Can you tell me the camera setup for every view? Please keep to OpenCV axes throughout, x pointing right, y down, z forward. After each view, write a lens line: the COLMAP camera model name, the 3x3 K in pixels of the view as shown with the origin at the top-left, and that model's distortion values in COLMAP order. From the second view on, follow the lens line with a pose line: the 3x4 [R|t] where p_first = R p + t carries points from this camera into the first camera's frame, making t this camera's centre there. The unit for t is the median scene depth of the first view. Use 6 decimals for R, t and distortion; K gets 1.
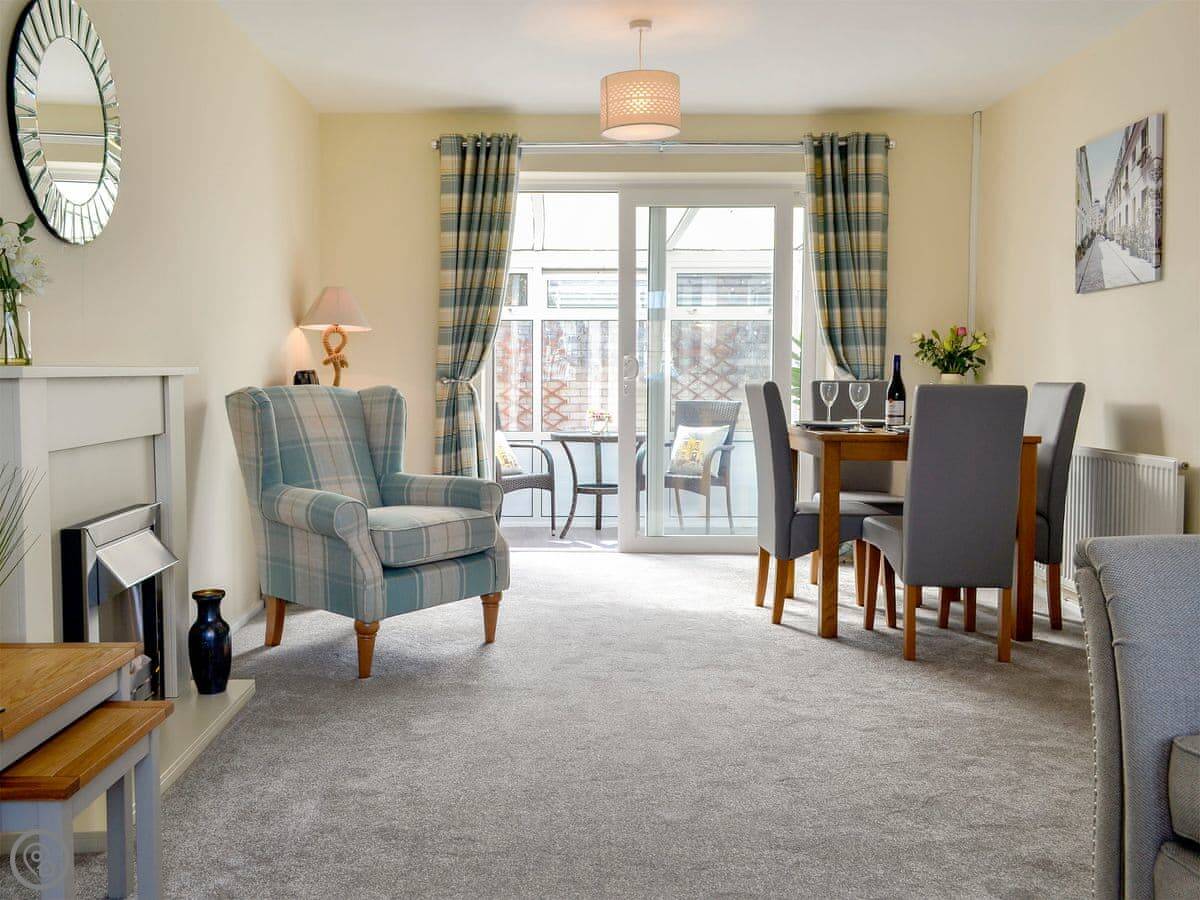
lens RADIAL K [[1047.8, 0, 600.0], [0, 1047.8, 450.0], [0, 0, 1]] dist [0.042353, 0.005034]
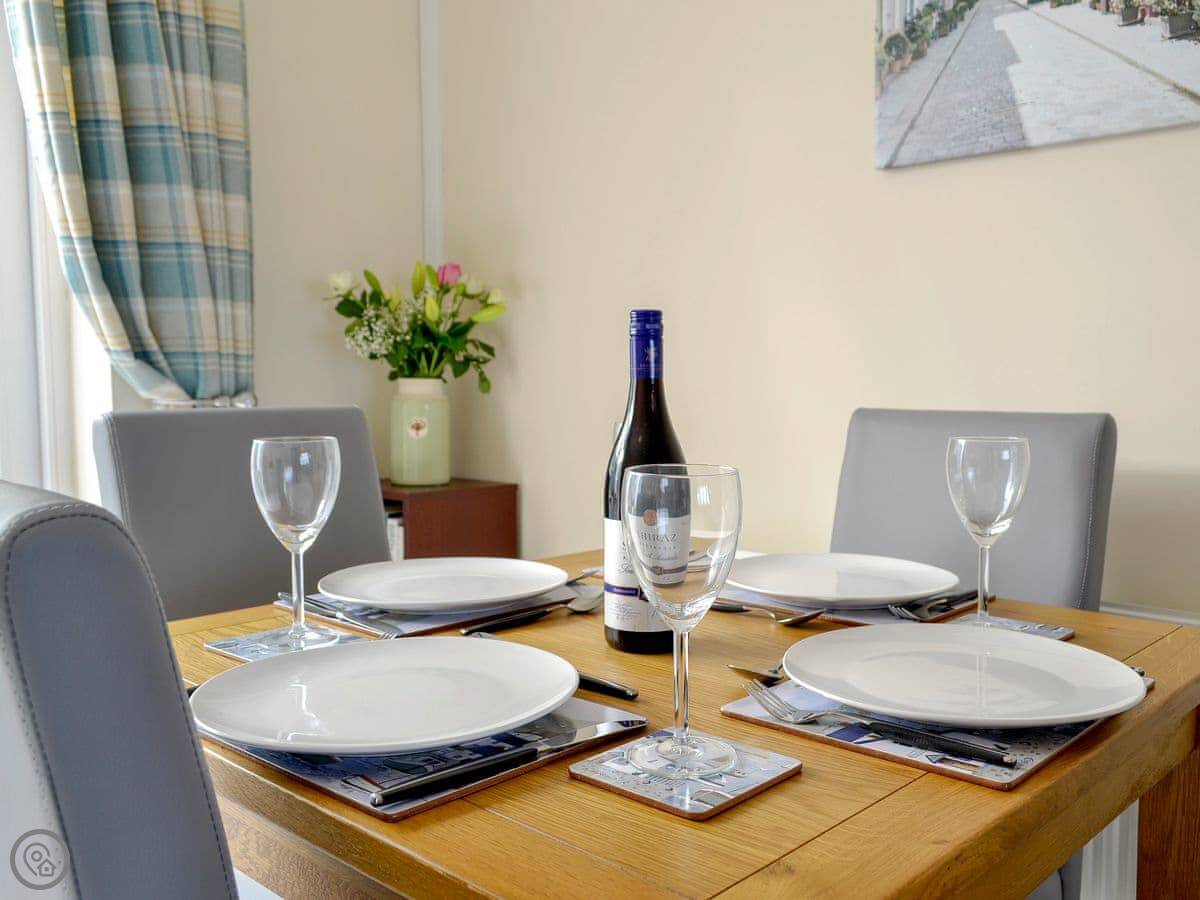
lens RADIAL K [[1047.8, 0, 600.0], [0, 1047.8, 450.0], [0, 0, 1]] dist [0.042353, 0.005034]
pose [[0.702919, -0.057407, 0.708950, 0.091538], [0.051635, 0.998226, 0.029636, -0.053431], [-0.709394, 0.015774, 0.704636, 0.664535]]
